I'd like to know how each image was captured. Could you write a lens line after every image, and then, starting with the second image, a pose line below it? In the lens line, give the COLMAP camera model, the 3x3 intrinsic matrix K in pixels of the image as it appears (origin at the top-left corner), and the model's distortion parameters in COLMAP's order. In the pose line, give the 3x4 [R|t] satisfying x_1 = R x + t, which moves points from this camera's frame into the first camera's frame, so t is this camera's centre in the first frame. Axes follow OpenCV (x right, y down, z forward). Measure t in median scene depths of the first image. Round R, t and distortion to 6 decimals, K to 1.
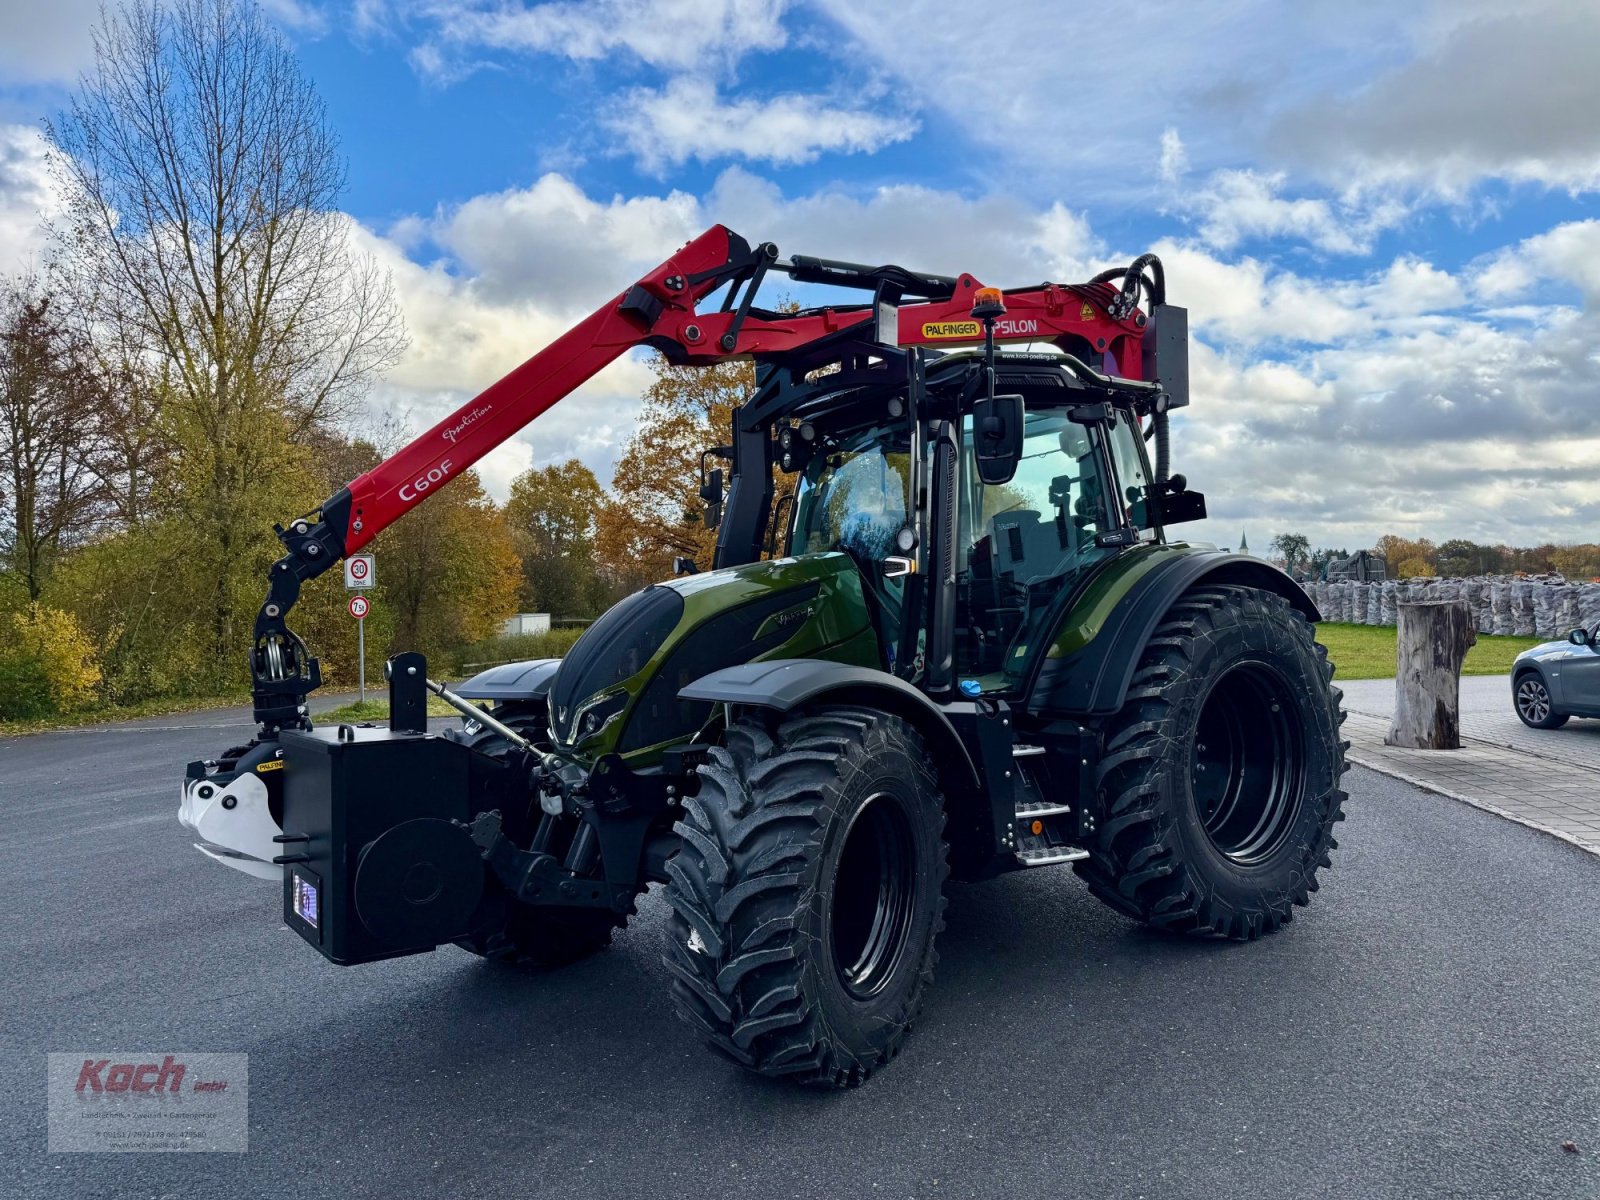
lens RADIAL K [[1140.5, 0, 800.4], [0, 1140.5, 610.2], [0, 0, 1]] dist [0.004839, -0.001214]
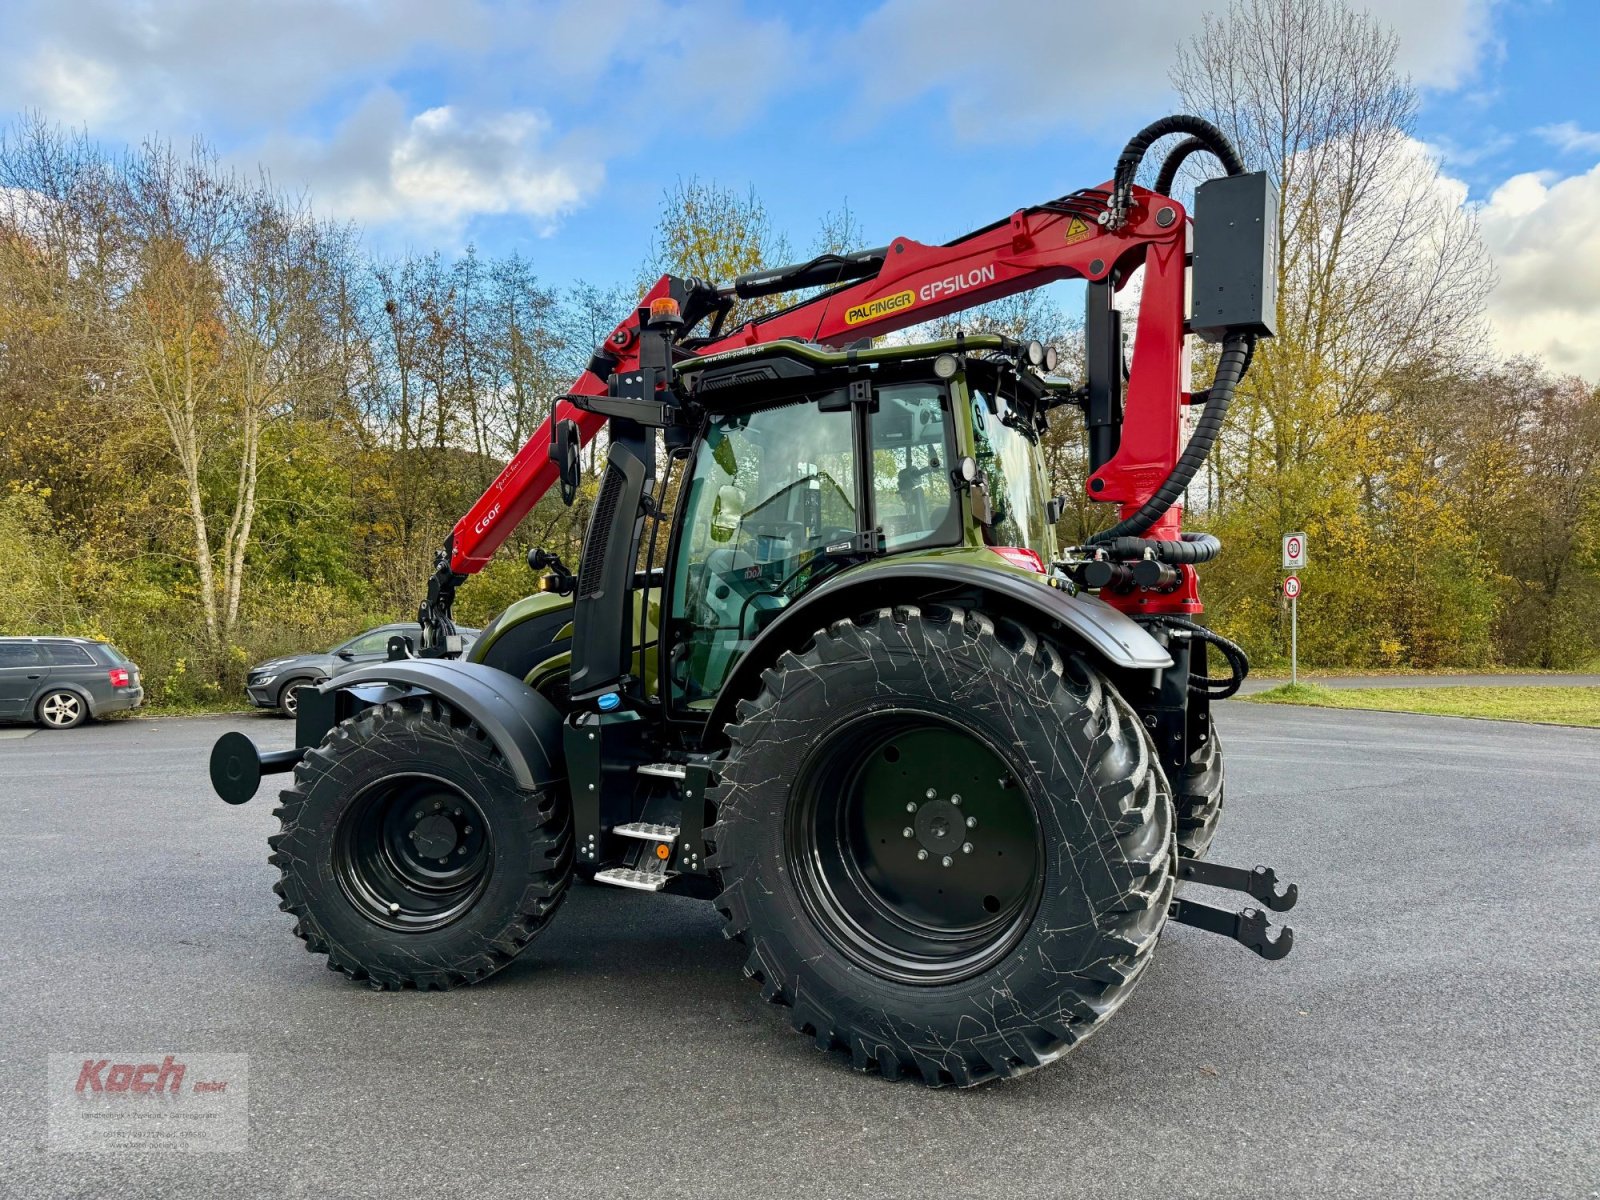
lens RADIAL K [[1140.5, 0, 800.4], [0, 1140.5, 610.2], [0, 0, 1]] dist [0.004839, -0.001214]
pose [[0.475072, 0.034218, -0.879281, 0.897233], [-0.008928, 0.999380, 0.034068, -0.039819], [0.879902, -0.008334, 0.475083, 0.522598]]
